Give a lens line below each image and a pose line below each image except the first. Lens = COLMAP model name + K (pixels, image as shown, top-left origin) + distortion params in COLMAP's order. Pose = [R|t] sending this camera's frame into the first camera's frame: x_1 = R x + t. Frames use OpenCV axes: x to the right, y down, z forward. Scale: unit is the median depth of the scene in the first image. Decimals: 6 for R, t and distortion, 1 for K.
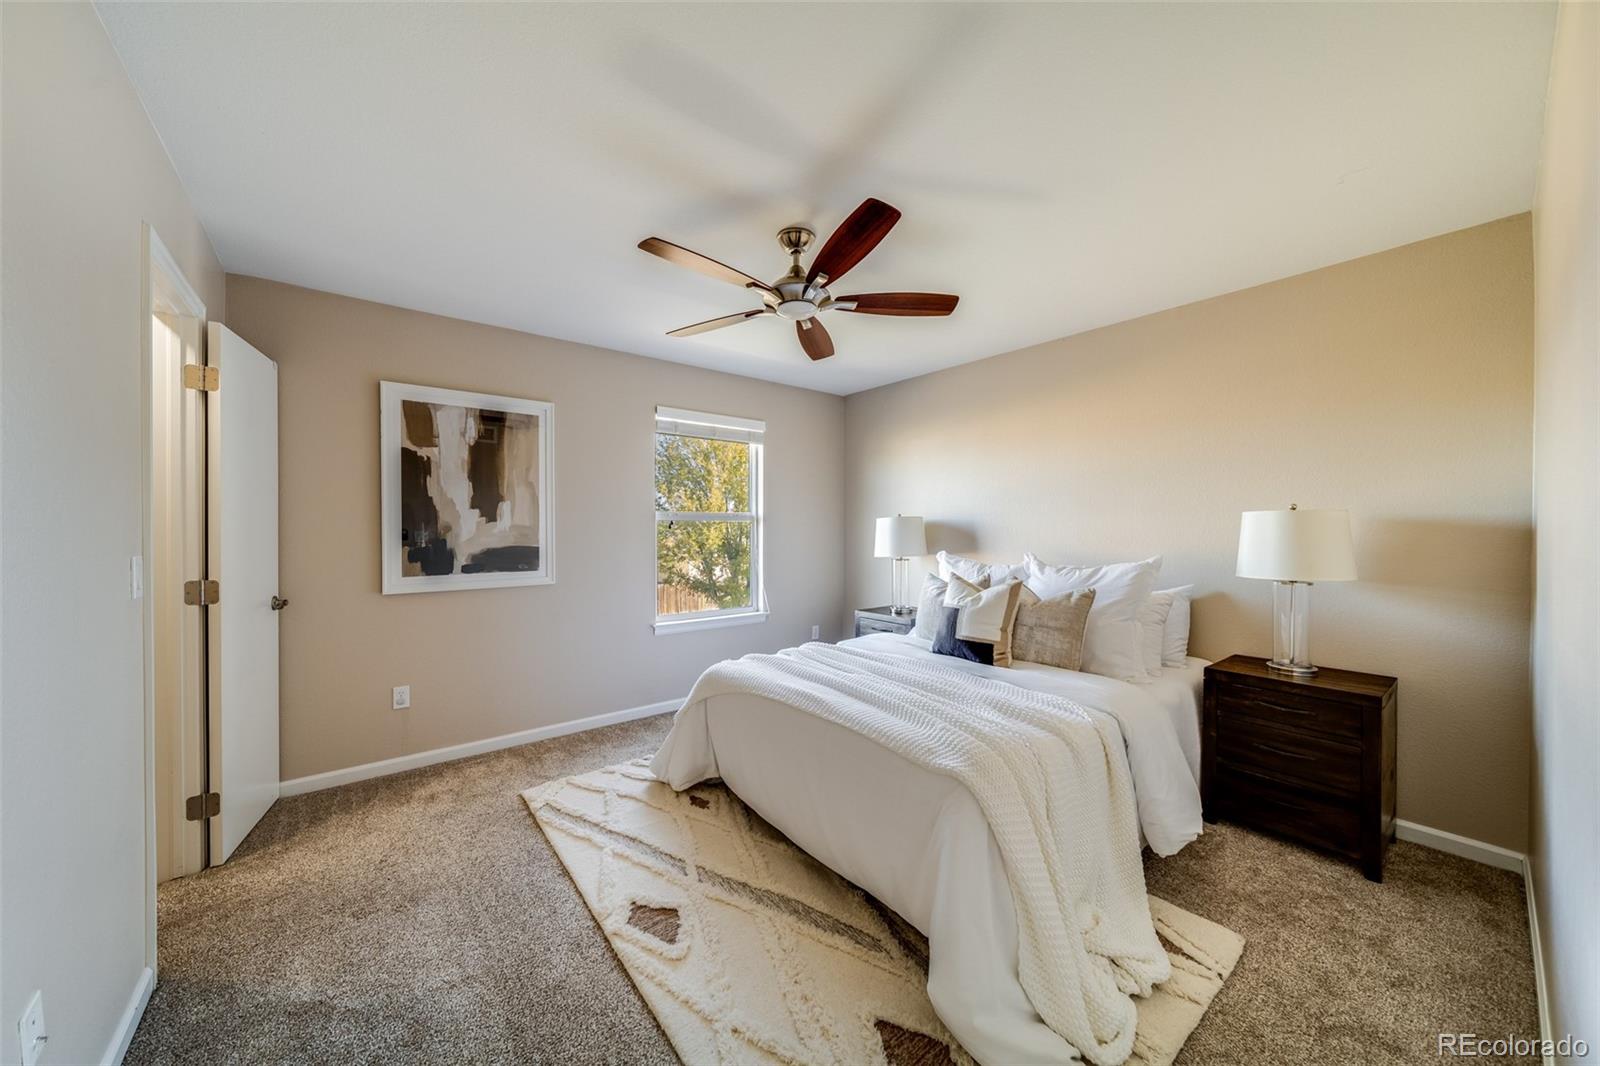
lens RADIAL K [[561.2, 0, 808.2], [0, 561.2, 529.7], [0, 0, 1]] dist [0.000561, 0.000078]
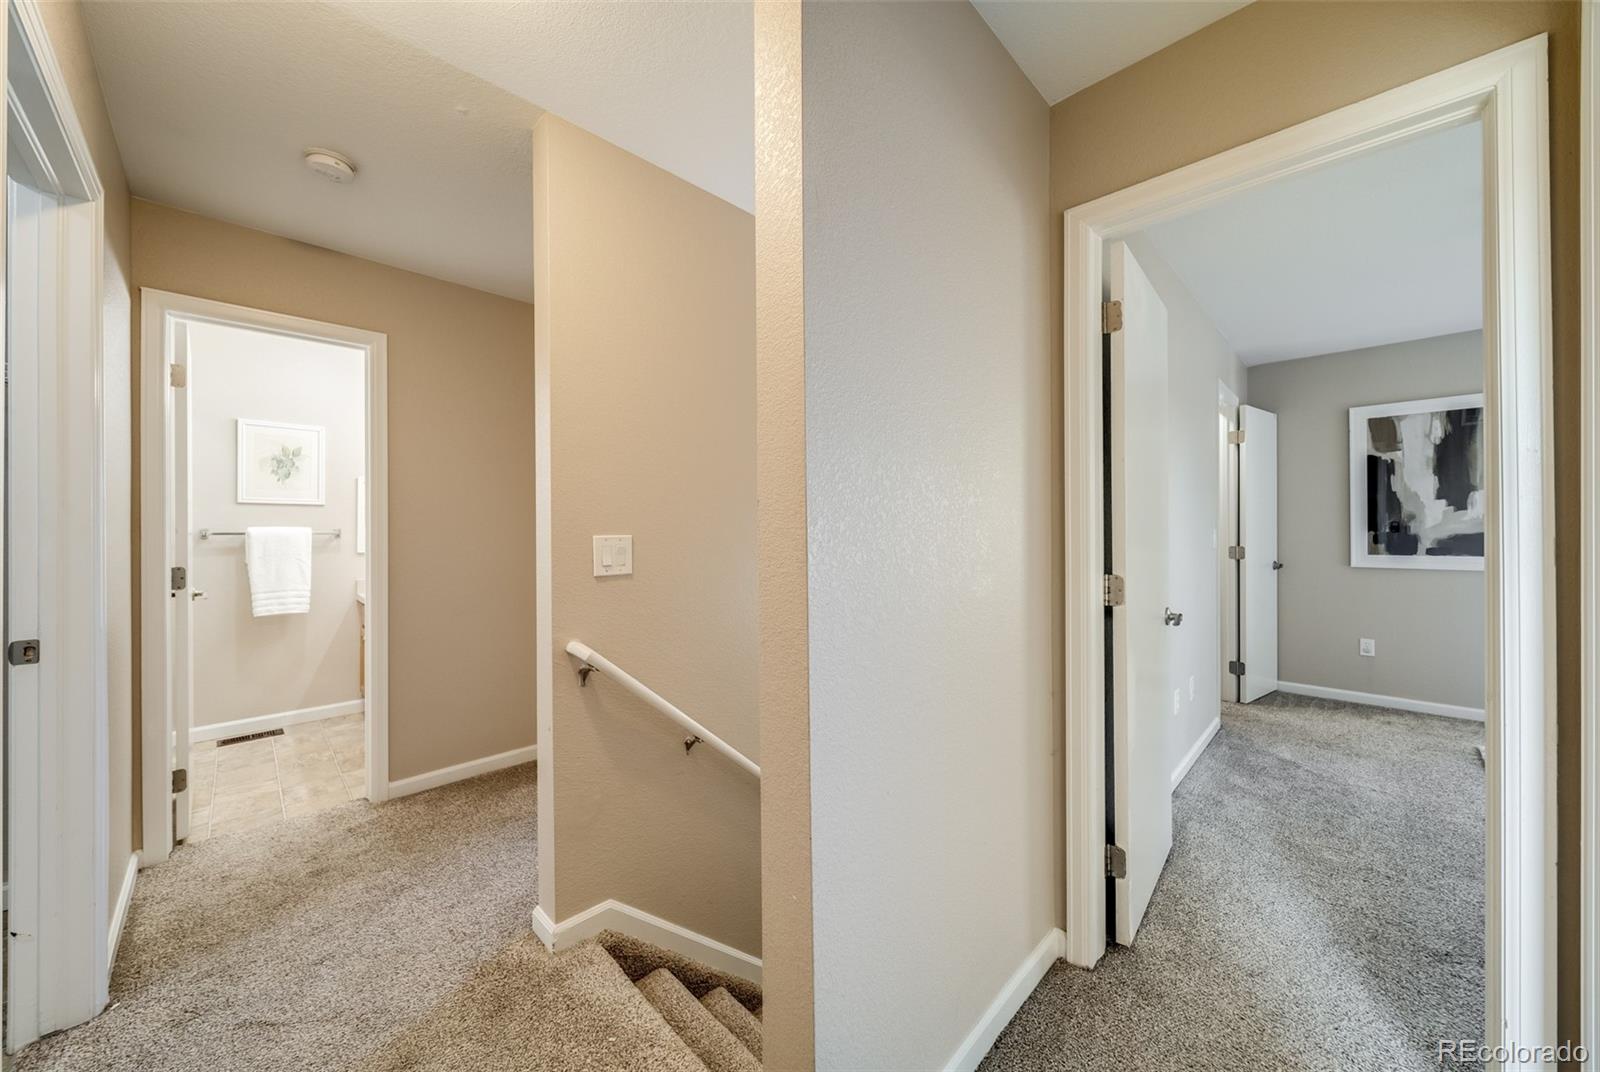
lens RADIAL K [[561.2, 0, 800.3], [0, 561.2, 529.6], [0, 0, 1]] dist [0.000561, 0.000078]
pose [[0.102215, 0.003283, -0.994757, 0.438027], [0.002082, 0.999992, 0.003514, 0.018912], [0.994760, -0.002430, 0.102207, -0.442257]]
